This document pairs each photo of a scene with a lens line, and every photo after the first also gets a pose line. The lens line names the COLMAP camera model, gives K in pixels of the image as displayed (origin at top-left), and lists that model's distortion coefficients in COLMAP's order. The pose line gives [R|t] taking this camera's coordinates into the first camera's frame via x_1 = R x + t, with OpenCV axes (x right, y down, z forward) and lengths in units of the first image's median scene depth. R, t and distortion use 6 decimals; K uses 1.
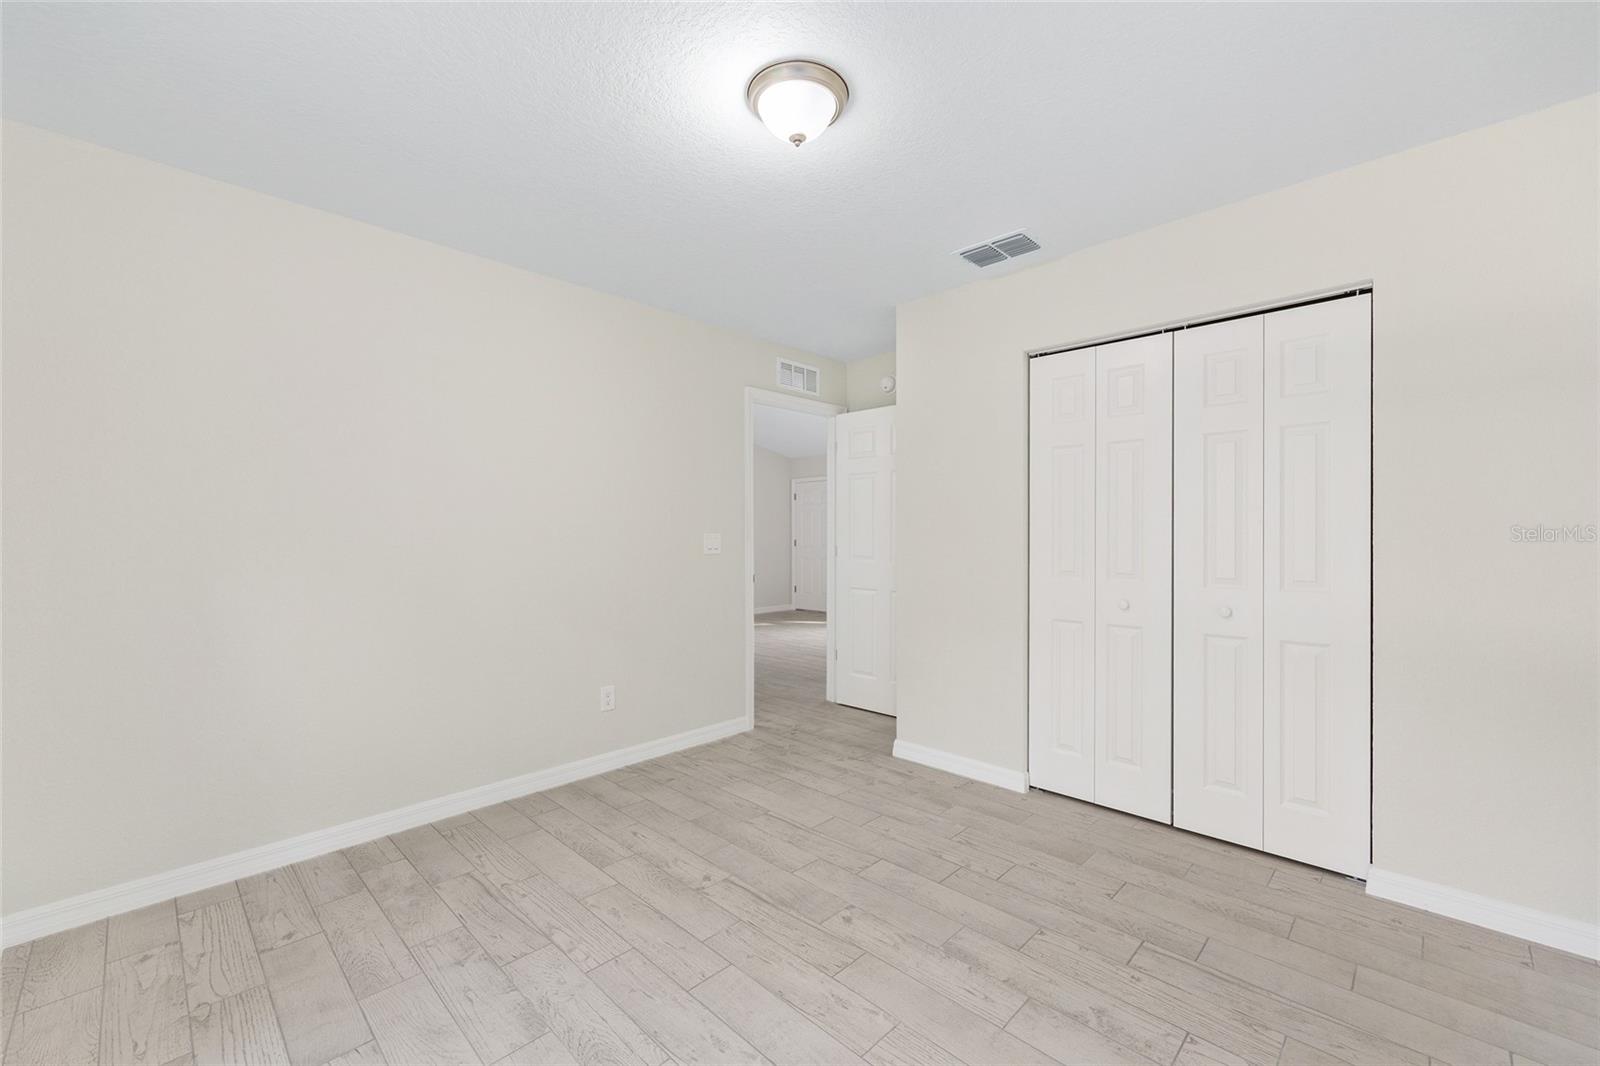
lens RADIAL K [[641.7, 0, 802.8], [0, 641.7, 531.8], [0, 0, 1]] dist [-0.002140, 0.000752]
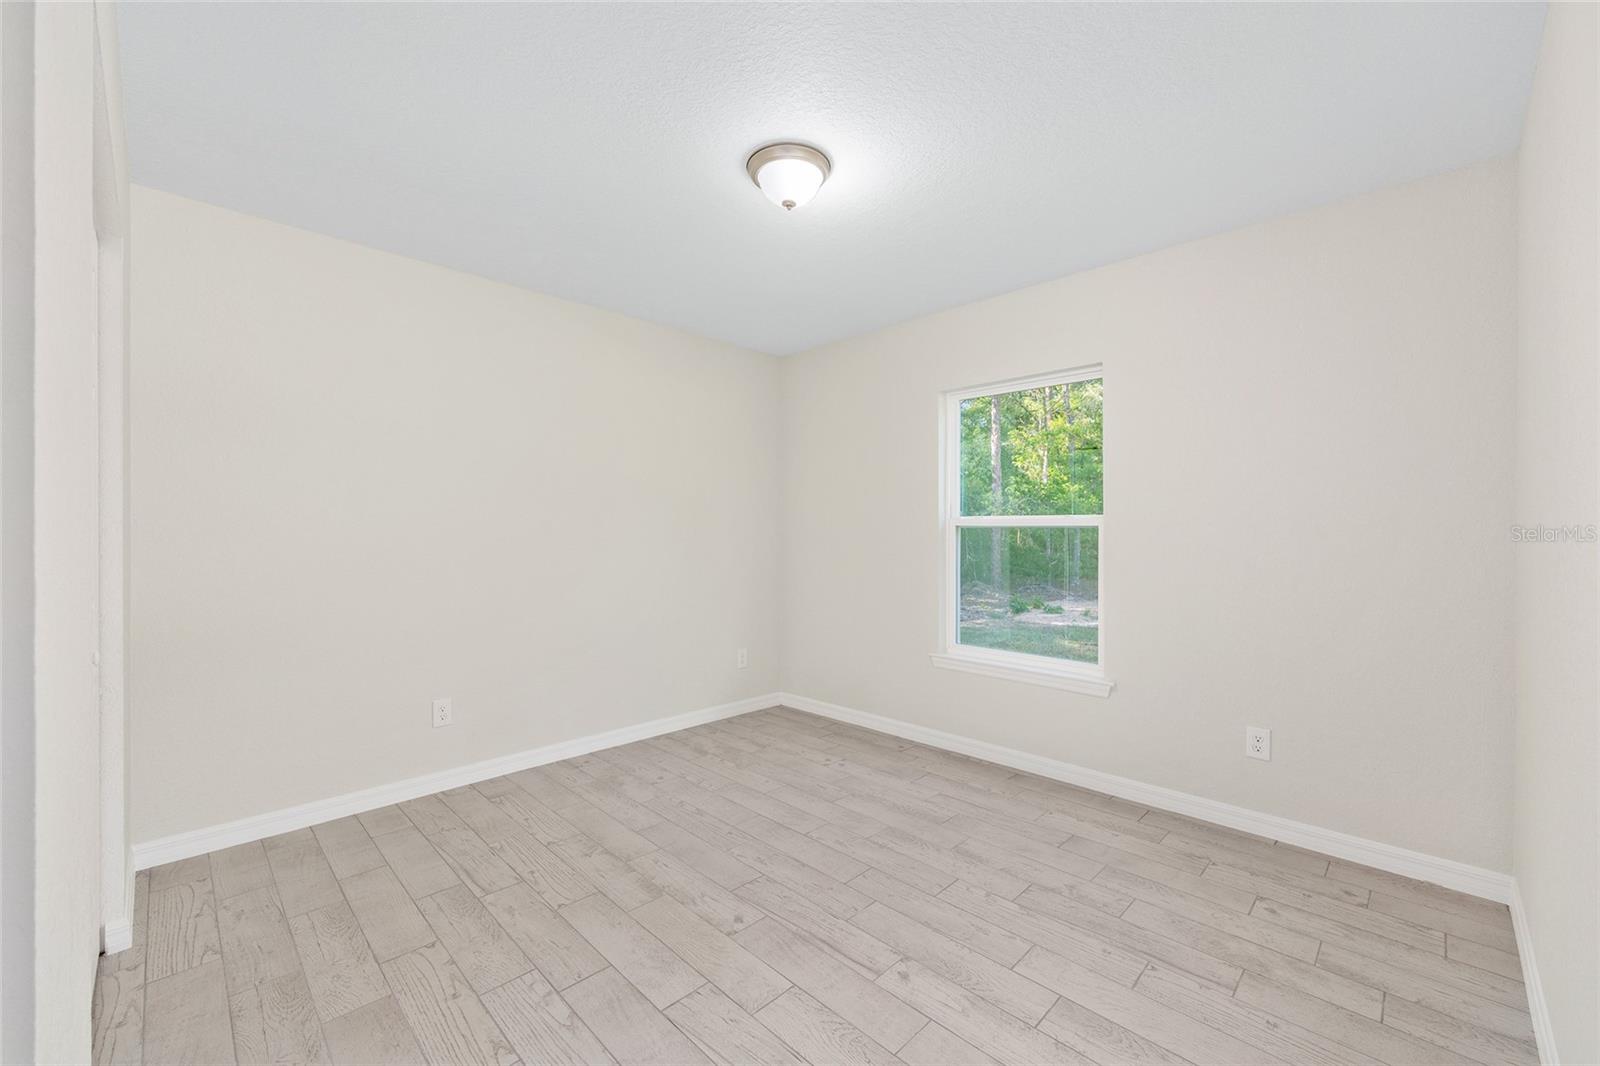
lens RADIAL K [[641.7, 0, 802.8], [0, 641.7, 531.8], [0, 0, 1]] dist [-0.002140, 0.000752]
pose [[-0.999945, 0.003315, 0.009921, -0.041602], [0.003276, 0.999987, -0.003976, 0.007709], [-0.009934, -0.003943, -0.999943, 1.987338]]
